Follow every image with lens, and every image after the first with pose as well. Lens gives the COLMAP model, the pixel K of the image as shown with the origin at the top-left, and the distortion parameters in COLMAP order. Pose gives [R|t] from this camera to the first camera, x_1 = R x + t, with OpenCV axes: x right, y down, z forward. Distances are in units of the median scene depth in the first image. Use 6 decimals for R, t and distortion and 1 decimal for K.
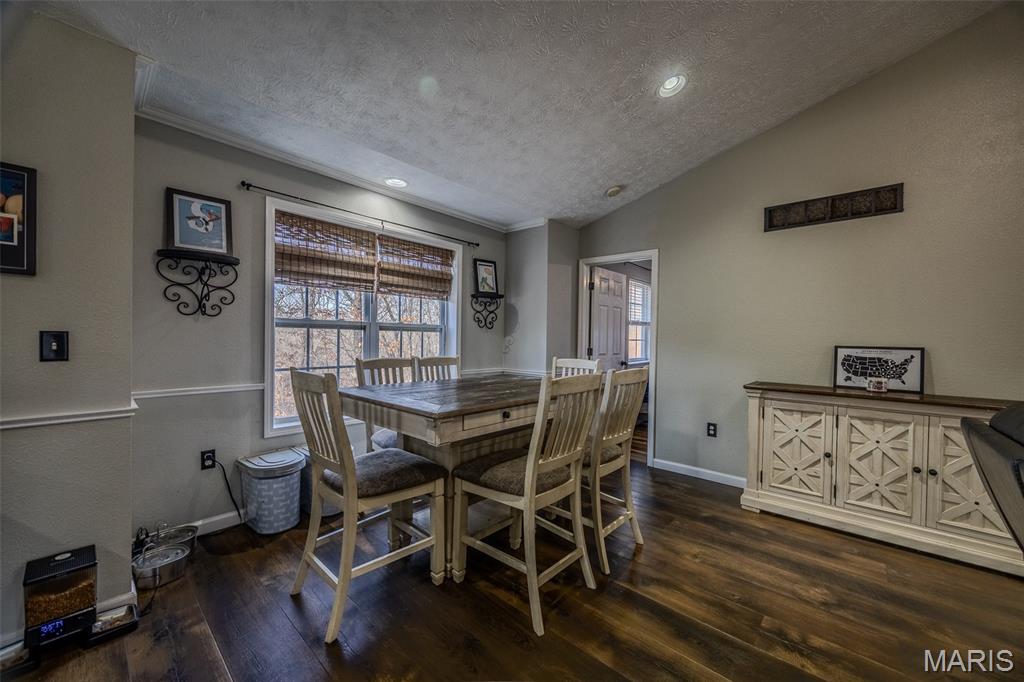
lens RADIAL K [[389.2, 0, 508.0], [0, 389.2, 343.1], [0, 0, 1]] dist [0.000026, -0.000093]
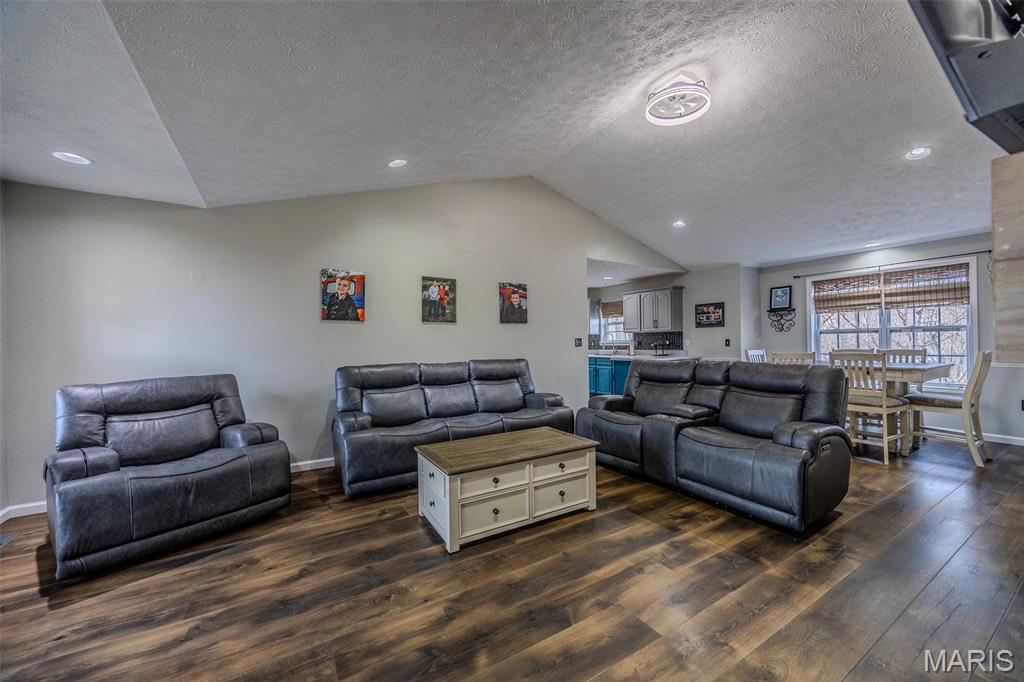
lens RADIAL K [[389.2, 0, 512.8], [0, 389.2, 341.7], [0, 0, 1]] dist [0.000026, -0.000093]
pose [[-0.278000, -0.009696, -0.960532, 1.867754], [0.001862, 0.999942, -0.010633, 0.021738], [0.960579, -0.004744, -0.277965, -0.033070]]
